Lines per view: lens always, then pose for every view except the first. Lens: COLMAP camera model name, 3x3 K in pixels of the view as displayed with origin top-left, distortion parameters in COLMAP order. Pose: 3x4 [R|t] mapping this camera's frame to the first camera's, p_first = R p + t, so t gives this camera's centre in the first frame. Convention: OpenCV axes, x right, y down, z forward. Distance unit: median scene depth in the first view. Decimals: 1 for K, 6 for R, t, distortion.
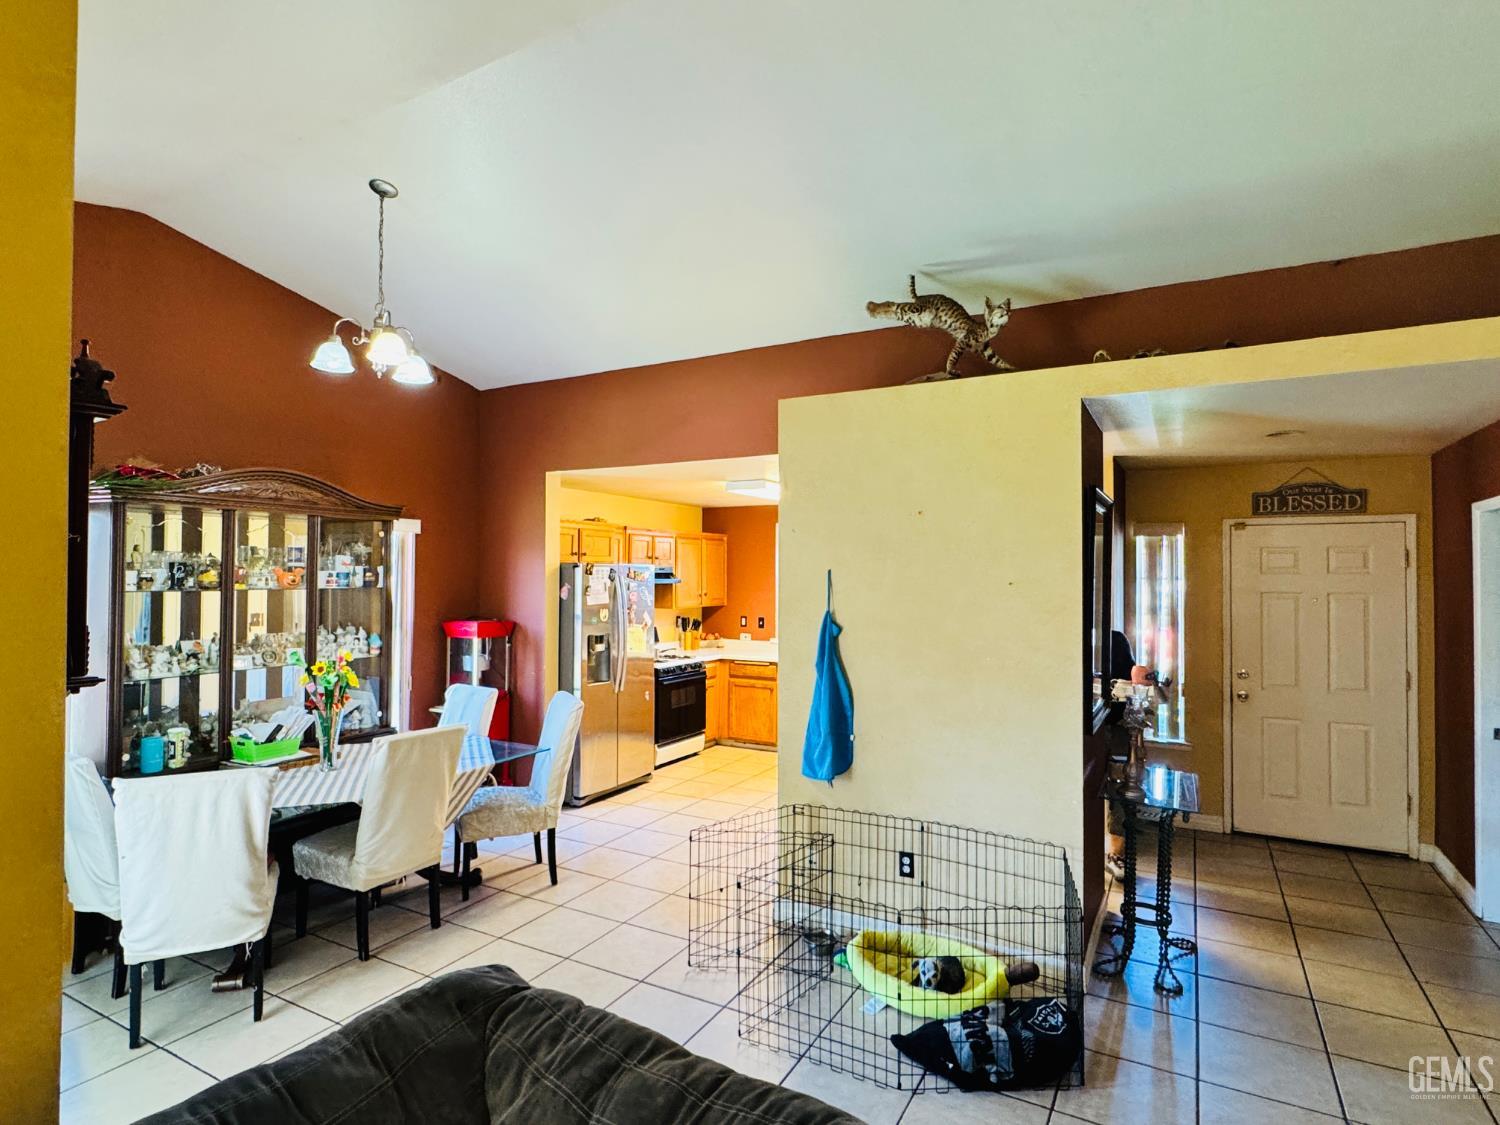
lens RADIAL K [[797.9, 0, 750.0], [0, 797.9, 562.5], [0, 0, 1]] dist [-0.006025, 0.001151]
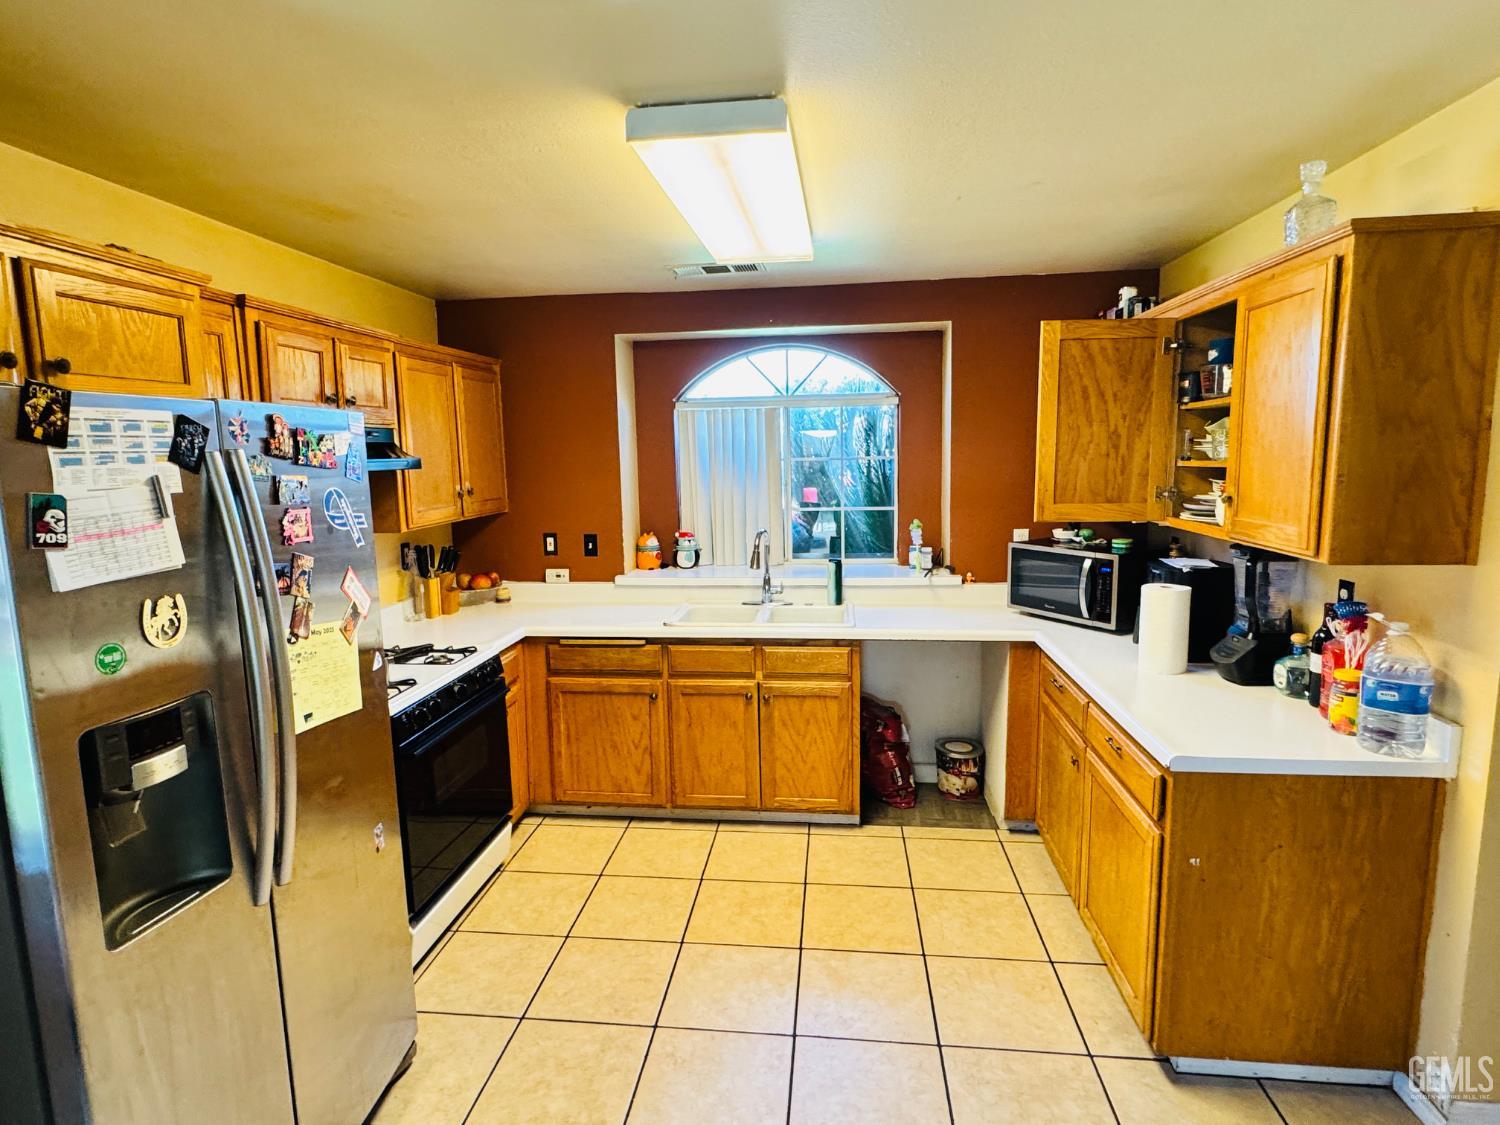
lens RADIAL K [[797.9, 0, 750.0], [0, 797.9, 562.5], [0, 0, 1]] dist [-0.006025, 0.001151]
pose [[0.922919, -0.074409, 0.377736, -0.088443], [0.015511, 0.987535, 0.156634, 0.012565], [-0.384682, -0.138702, 0.912569, 0.569010]]
